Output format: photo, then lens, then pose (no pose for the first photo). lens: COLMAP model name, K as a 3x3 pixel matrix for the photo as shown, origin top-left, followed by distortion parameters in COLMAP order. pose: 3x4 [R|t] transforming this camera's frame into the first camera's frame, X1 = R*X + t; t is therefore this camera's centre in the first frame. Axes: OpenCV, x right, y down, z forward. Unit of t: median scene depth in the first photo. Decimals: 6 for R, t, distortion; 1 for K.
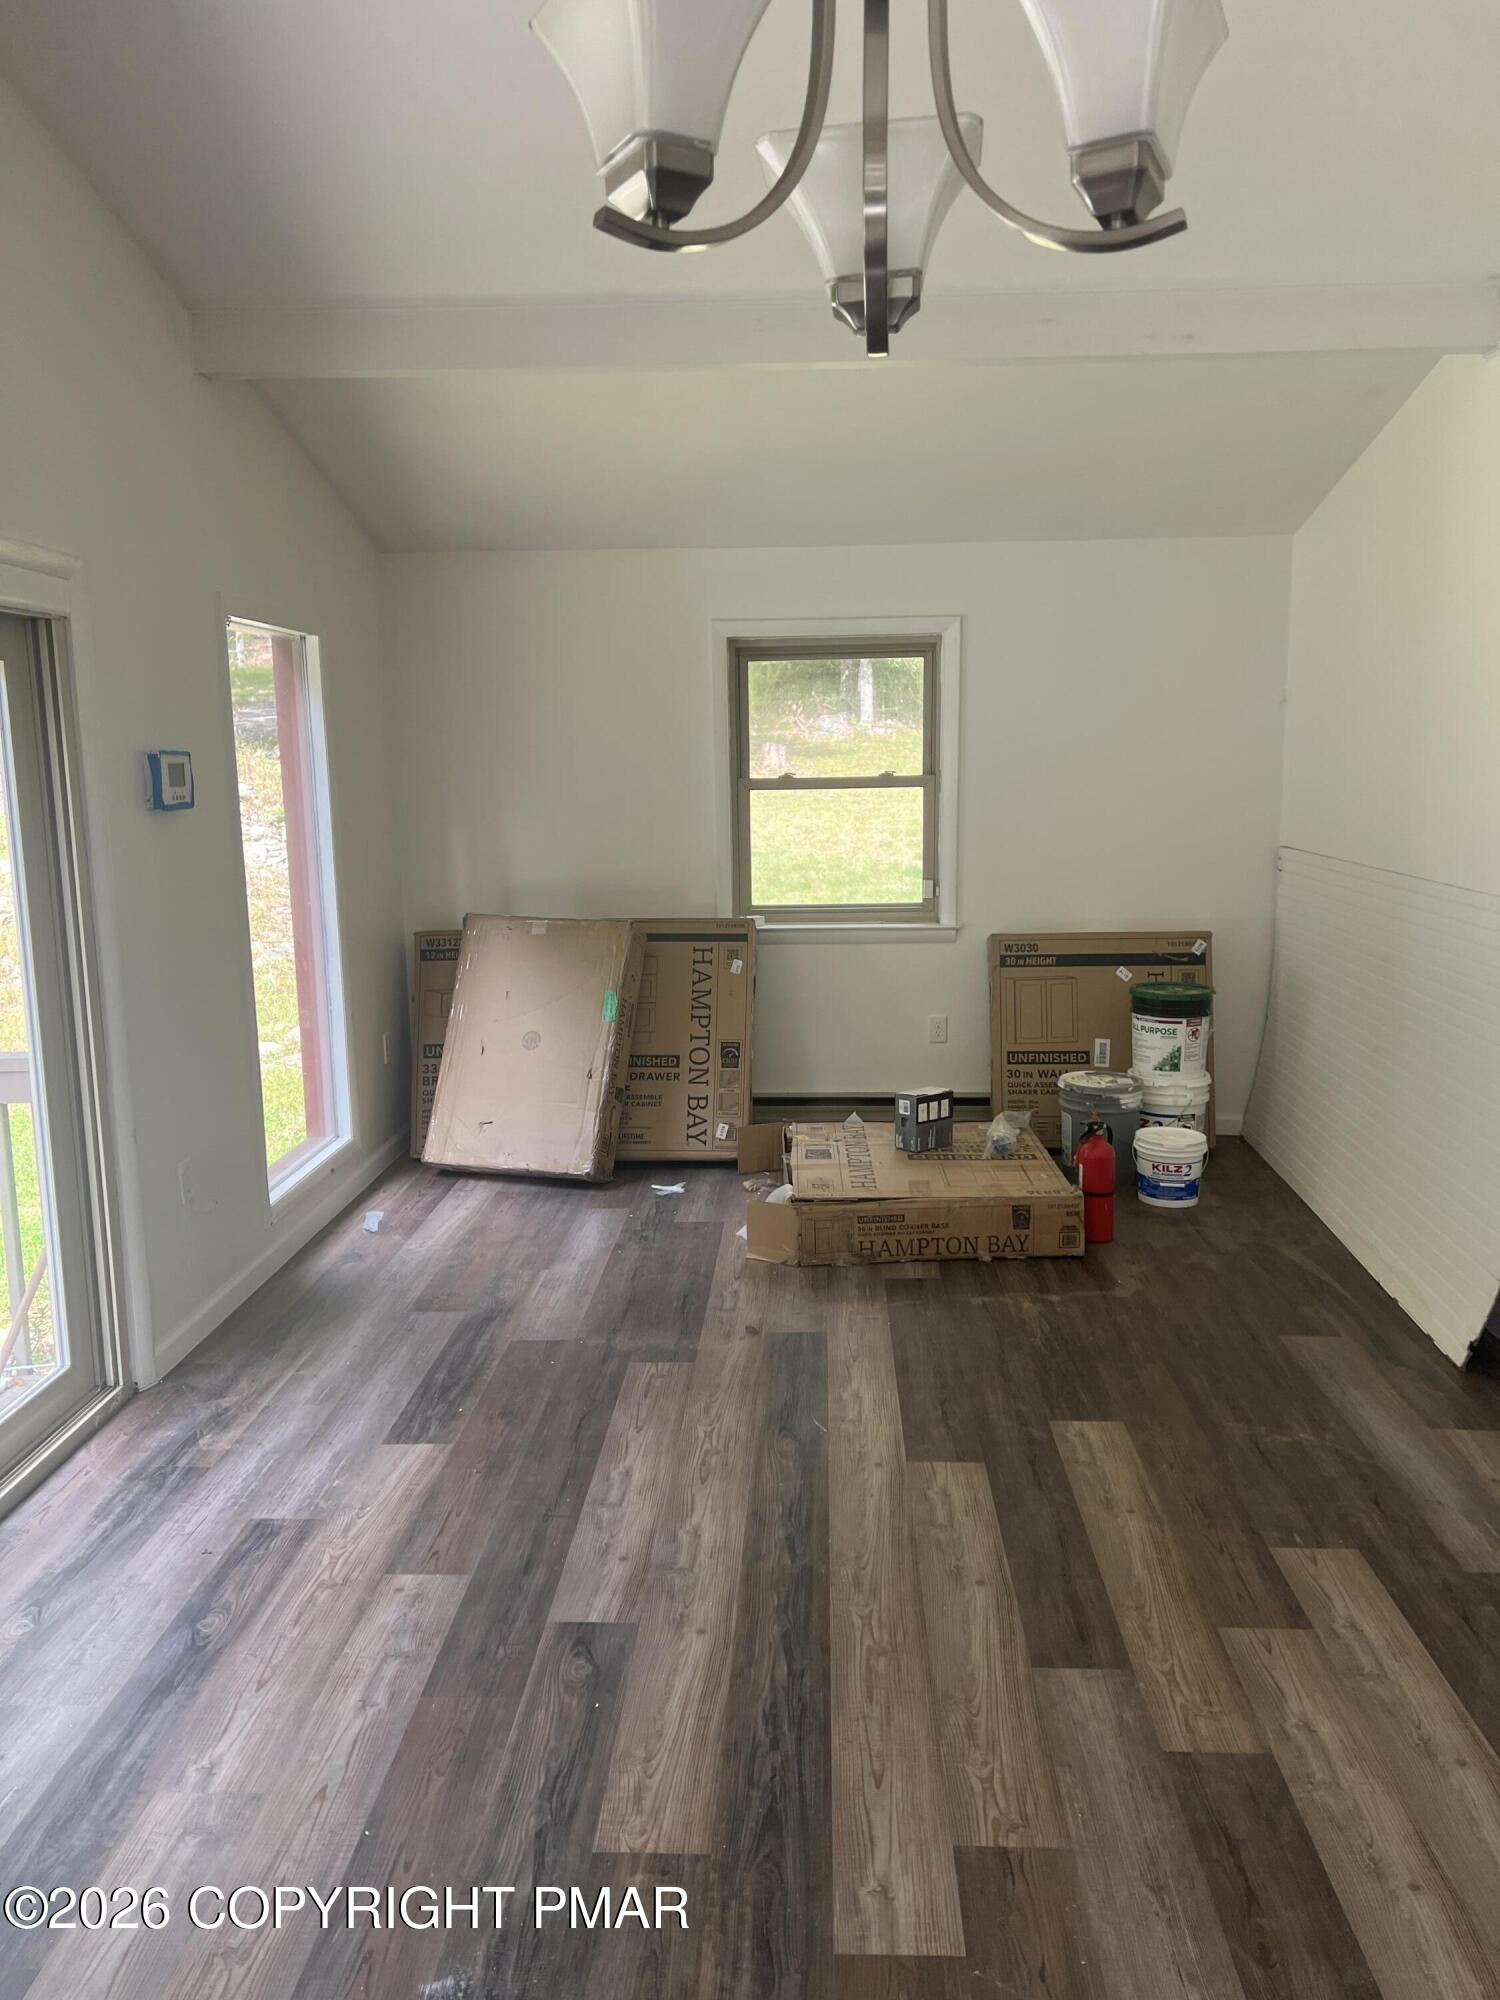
lens RADIAL K [[1507.3, 0, 752.8], [0, 1507.3, 999.6], [0, 0, 1]] dist [0.013137, 0.003410]
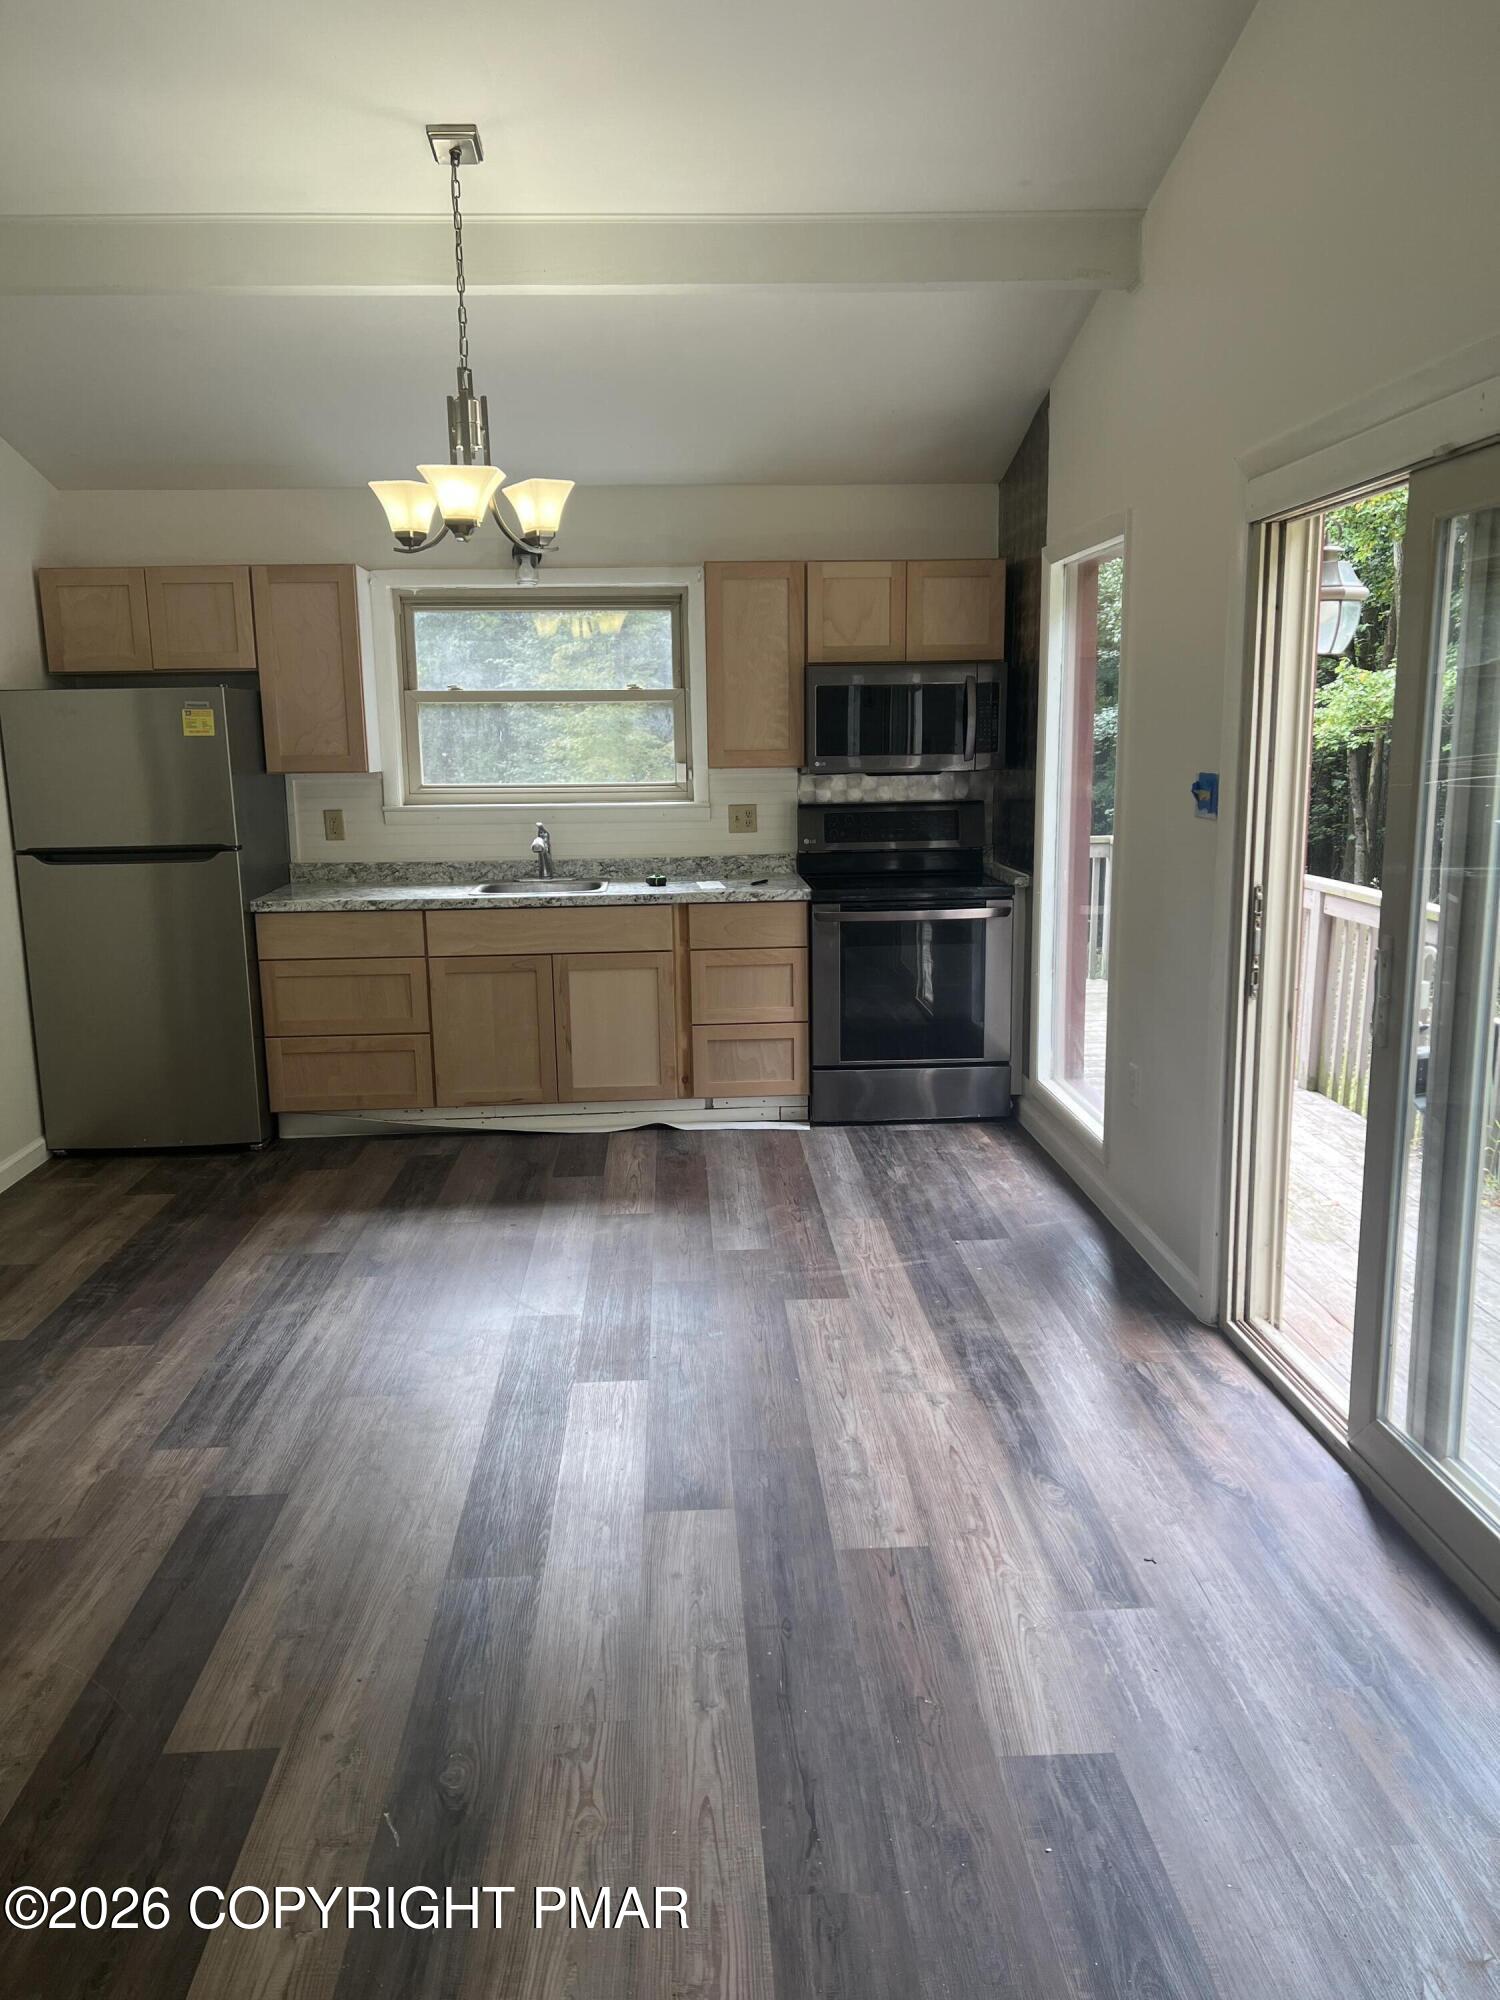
lens RADIAL K [[1507.3, 0, 747.8], [0, 1507.3, 1006.5], [0, 0, 1]] dist [0.013137, 0.003410]
pose [[-0.994931, 0.046569, -0.089132, -0.060442], [0.014053, 0.942006, 0.335300, -0.230377], [0.099577, 0.332348, -0.937886, 1.634170]]
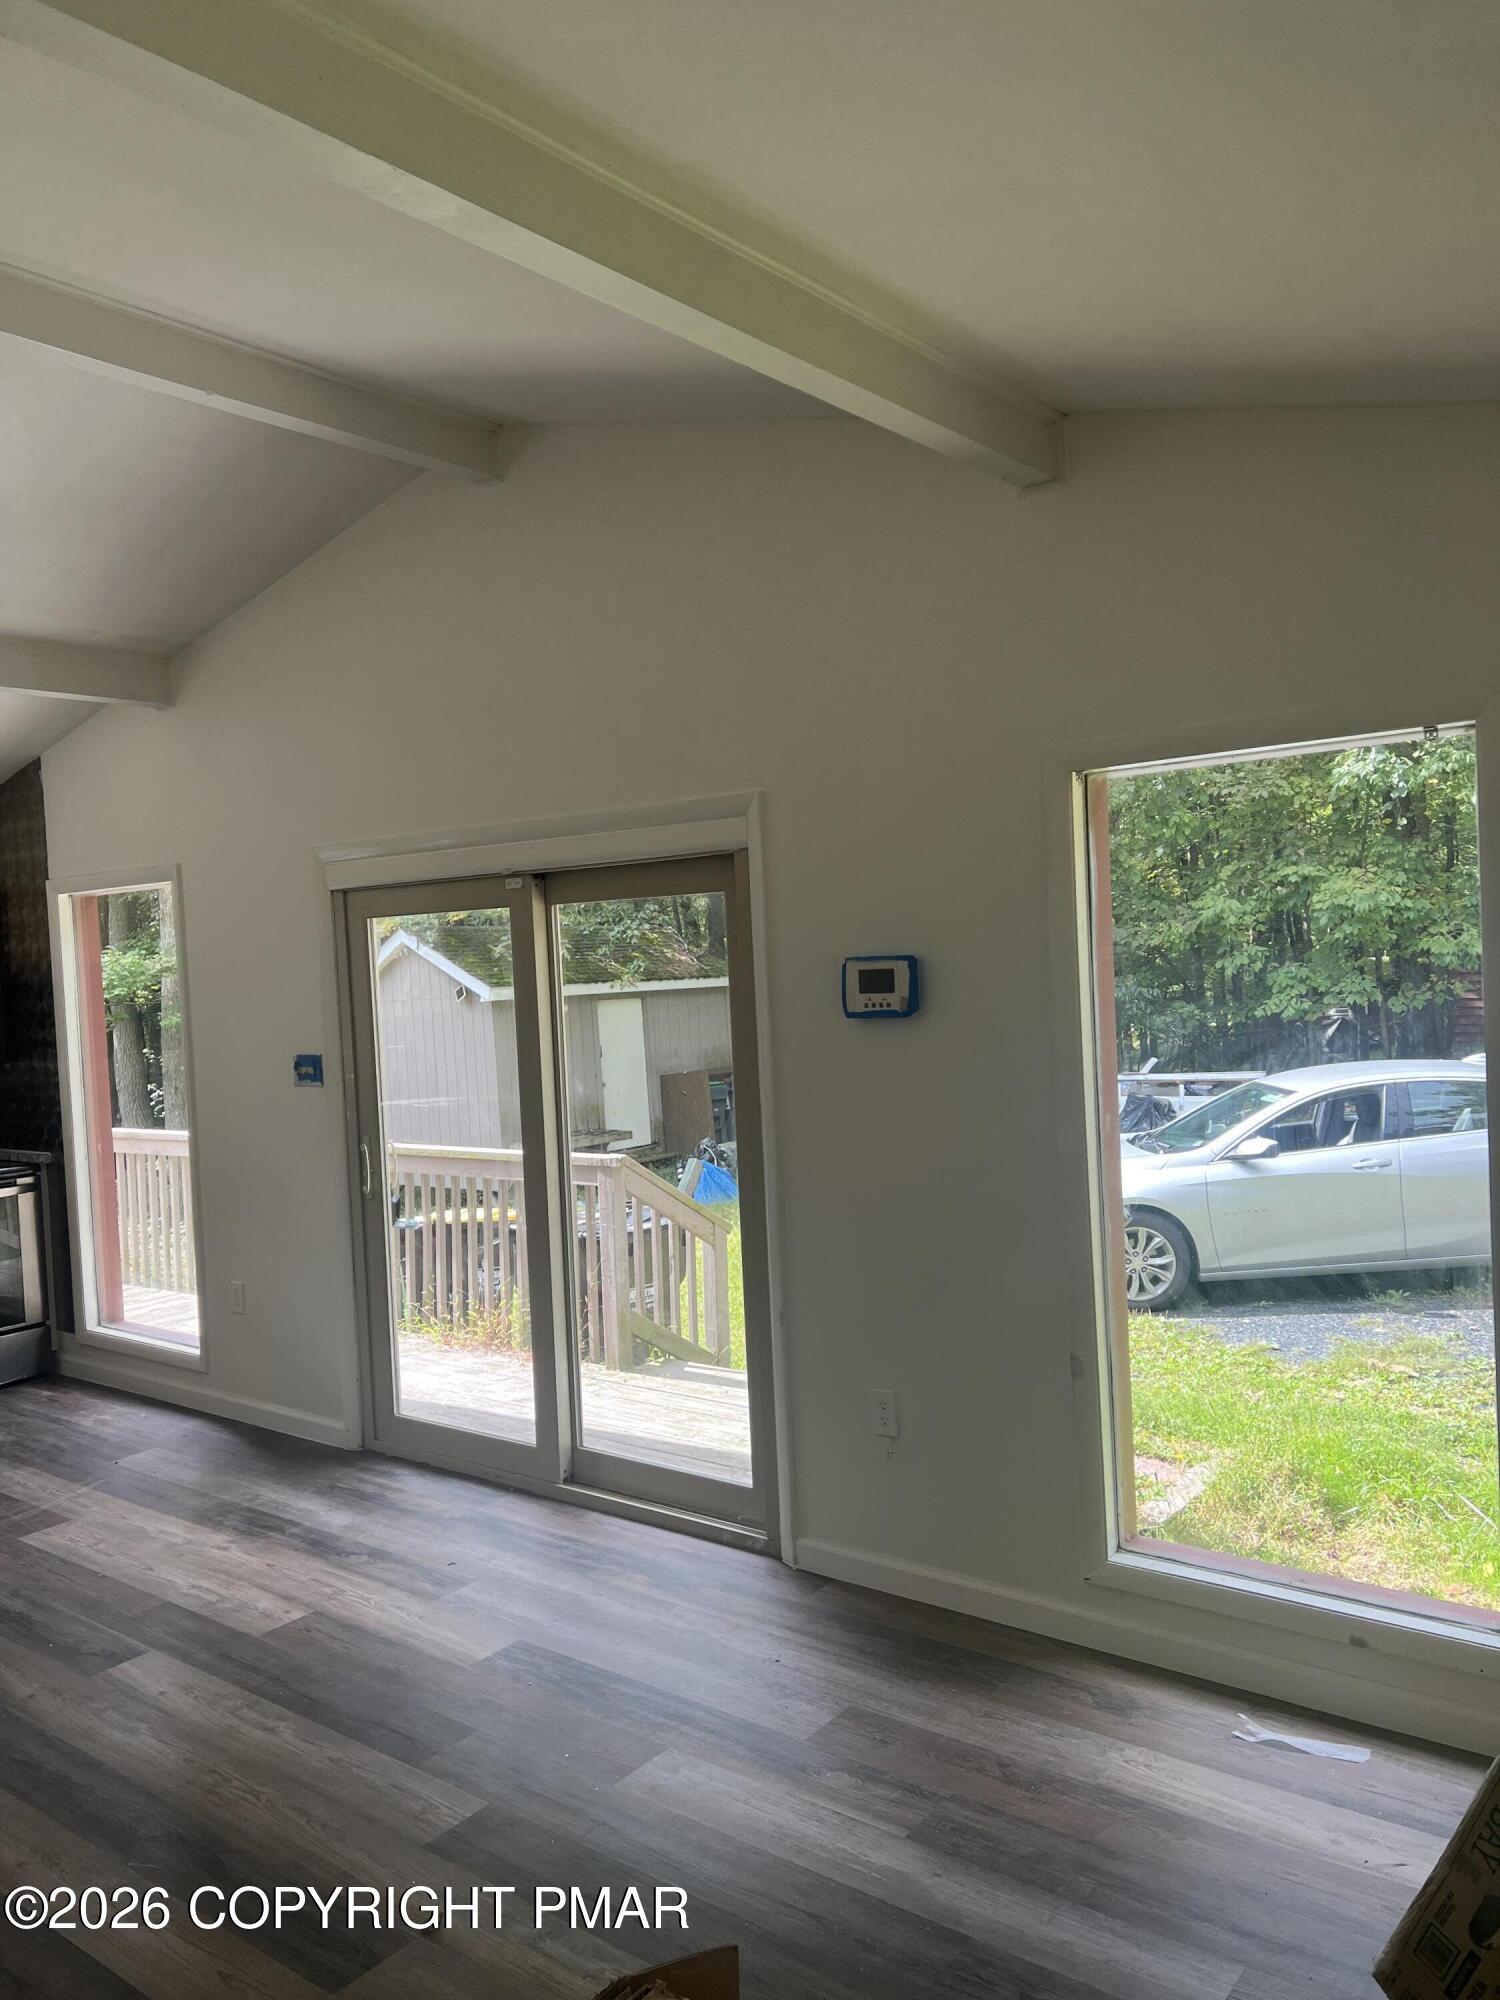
lens RADIAL K [[1507.3, 0, 754.7], [0, 1507.3, 998.0], [0, 0, 1]] dist [0.013137, 0.003410]
pose [[-0.578119, 0.068180, -0.813099, 0.526644], [-0.071793, 0.988388, 0.133924, -0.323140], [0.812788, 0.135799, -0.566510, 1.845506]]
